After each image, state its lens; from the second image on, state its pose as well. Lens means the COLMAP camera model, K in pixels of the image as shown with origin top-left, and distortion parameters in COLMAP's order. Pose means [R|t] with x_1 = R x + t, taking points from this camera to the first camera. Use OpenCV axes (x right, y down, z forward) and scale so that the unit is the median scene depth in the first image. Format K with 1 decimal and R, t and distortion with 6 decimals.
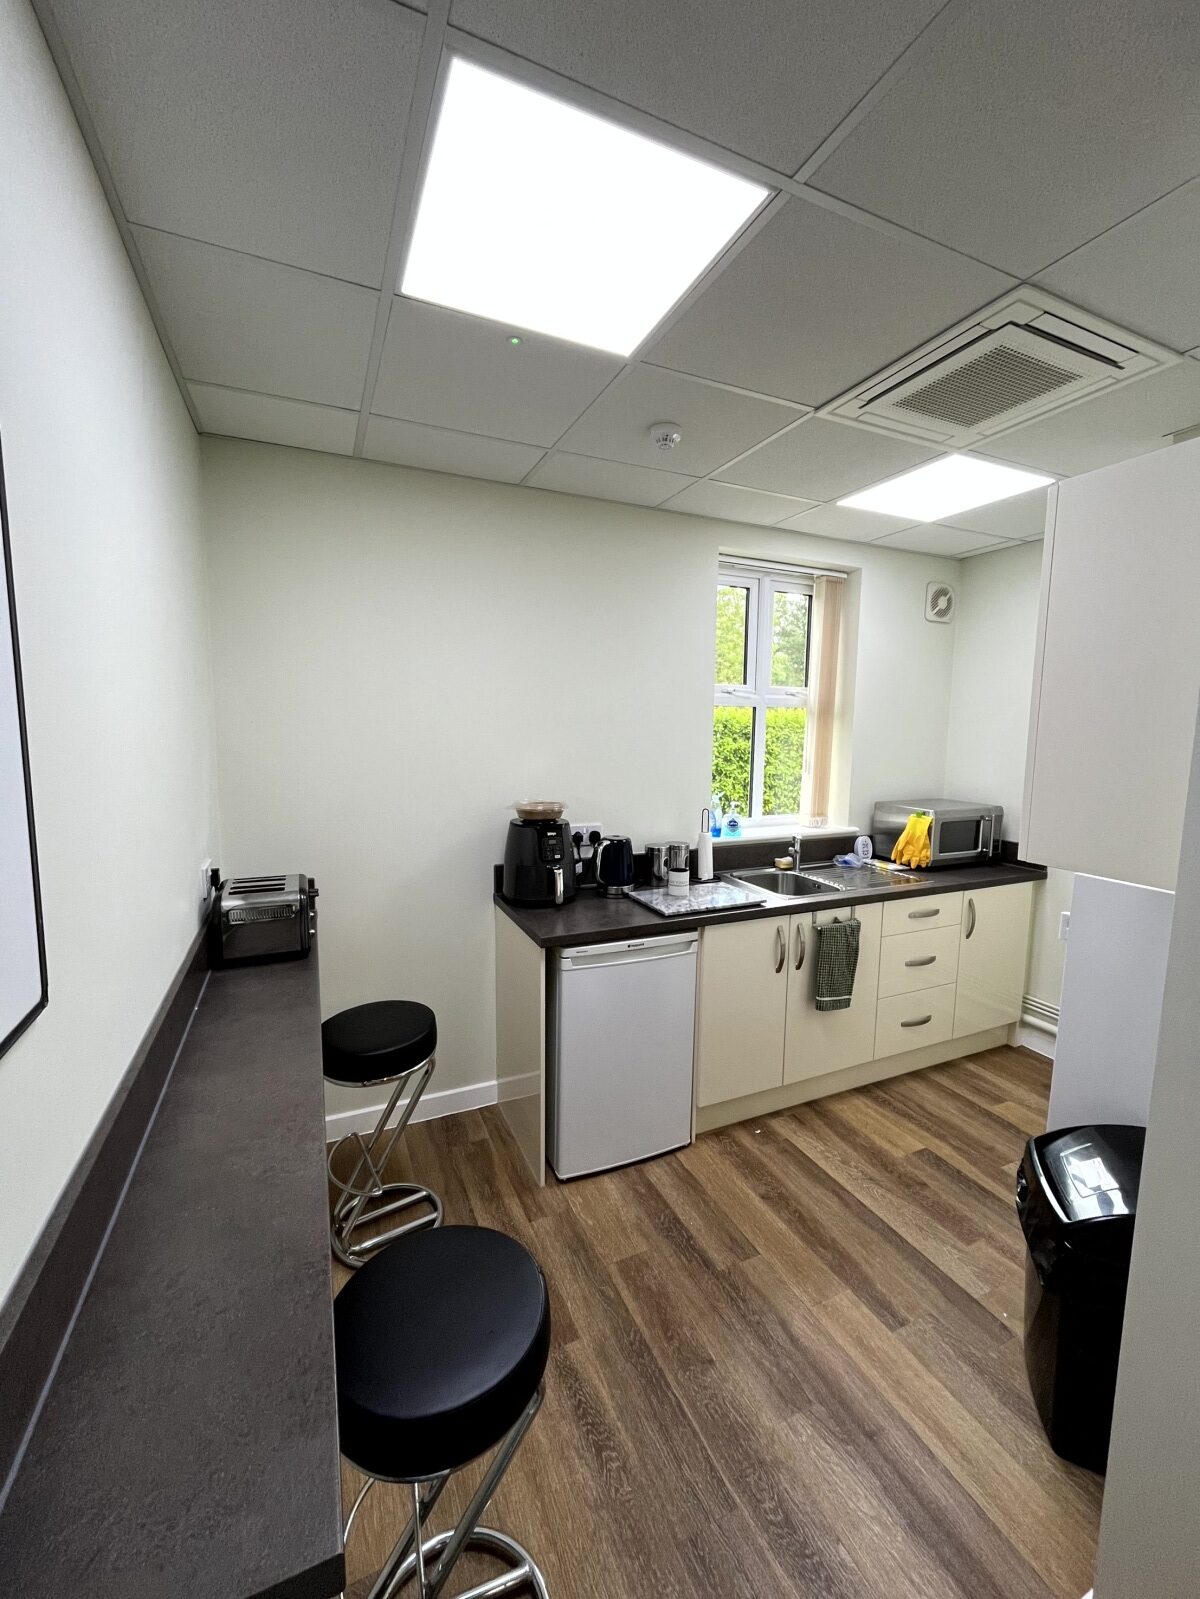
lens RADIAL K [[645.7, 0, 607.5], [0, 645.7, 798.5], [0, 0, 1]] dist [-0.004567, 0.000382]
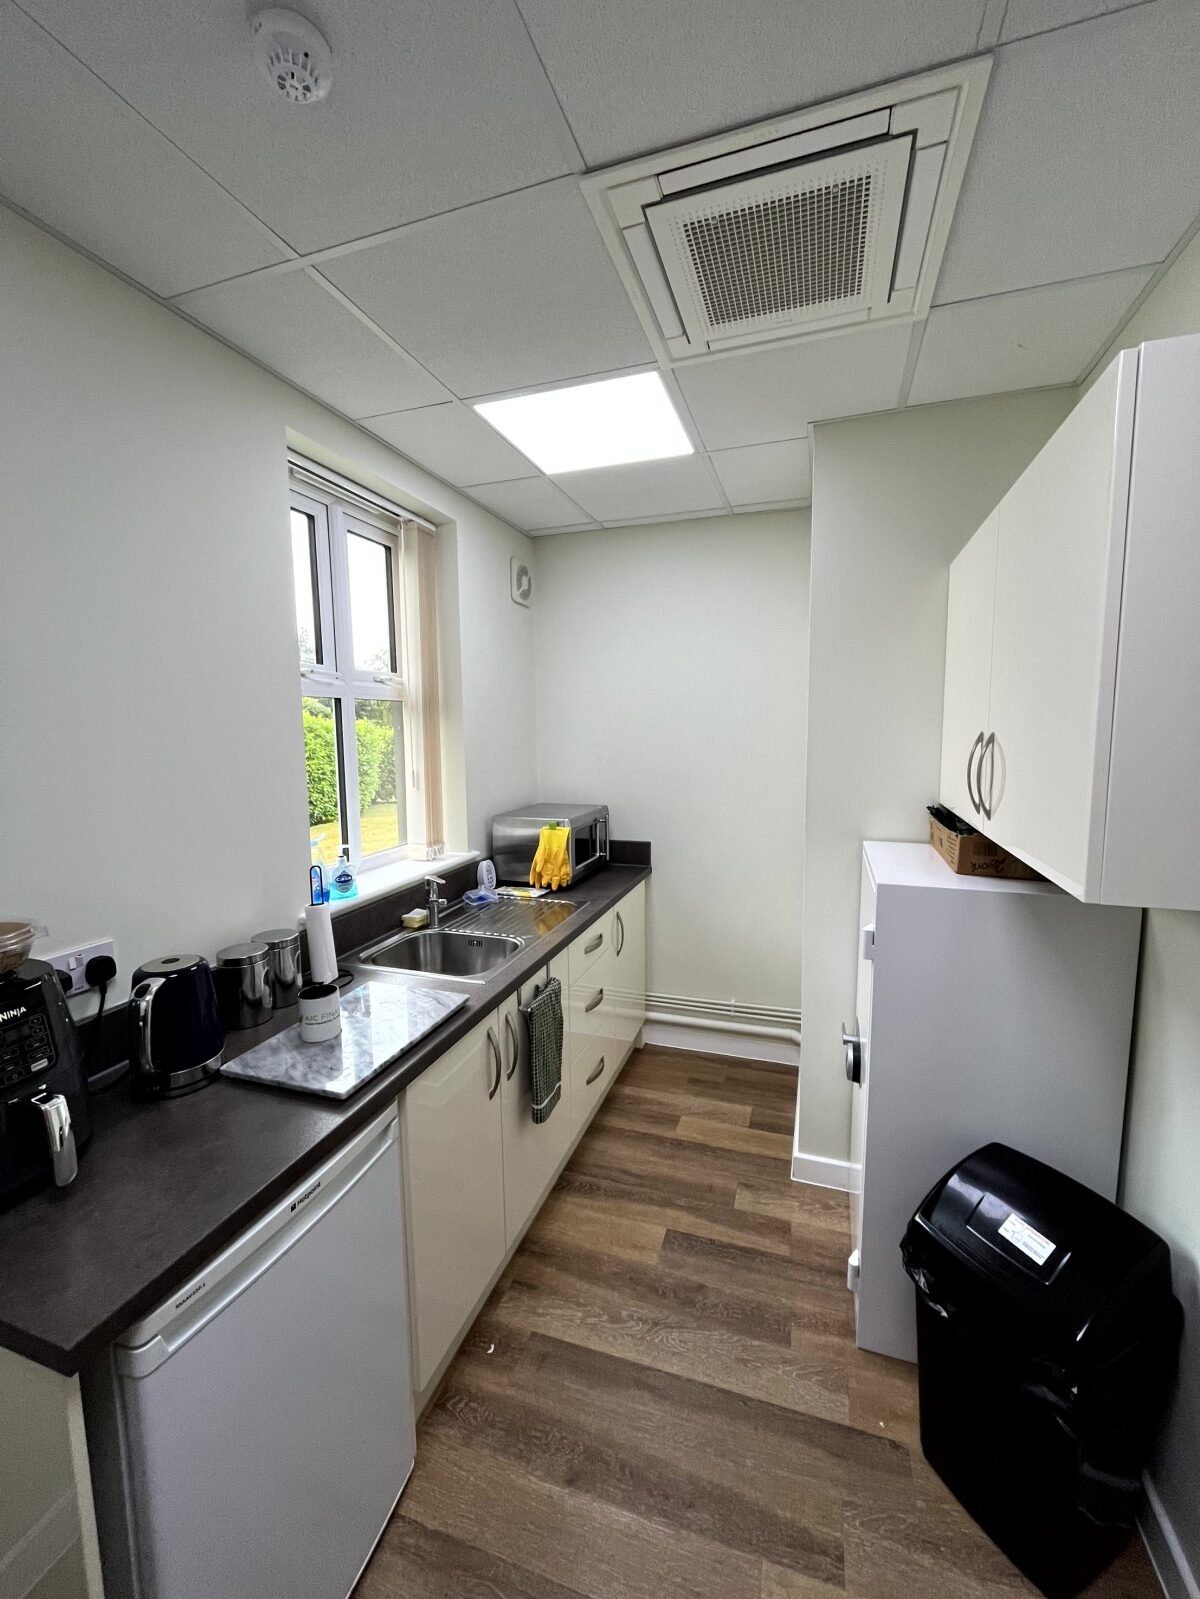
lens RADIAL K [[645.7, 0, 600.2], [0, 645.7, 797.9], [0, 0, 1]] dist [-0.004567, 0.000382]
pose [[0.687825, -0.100185, 0.718929, -0.092923], [0.103074, 0.993874, 0.039885, -0.044736], [-0.718521, 0.046669, 0.693938, 0.412321]]
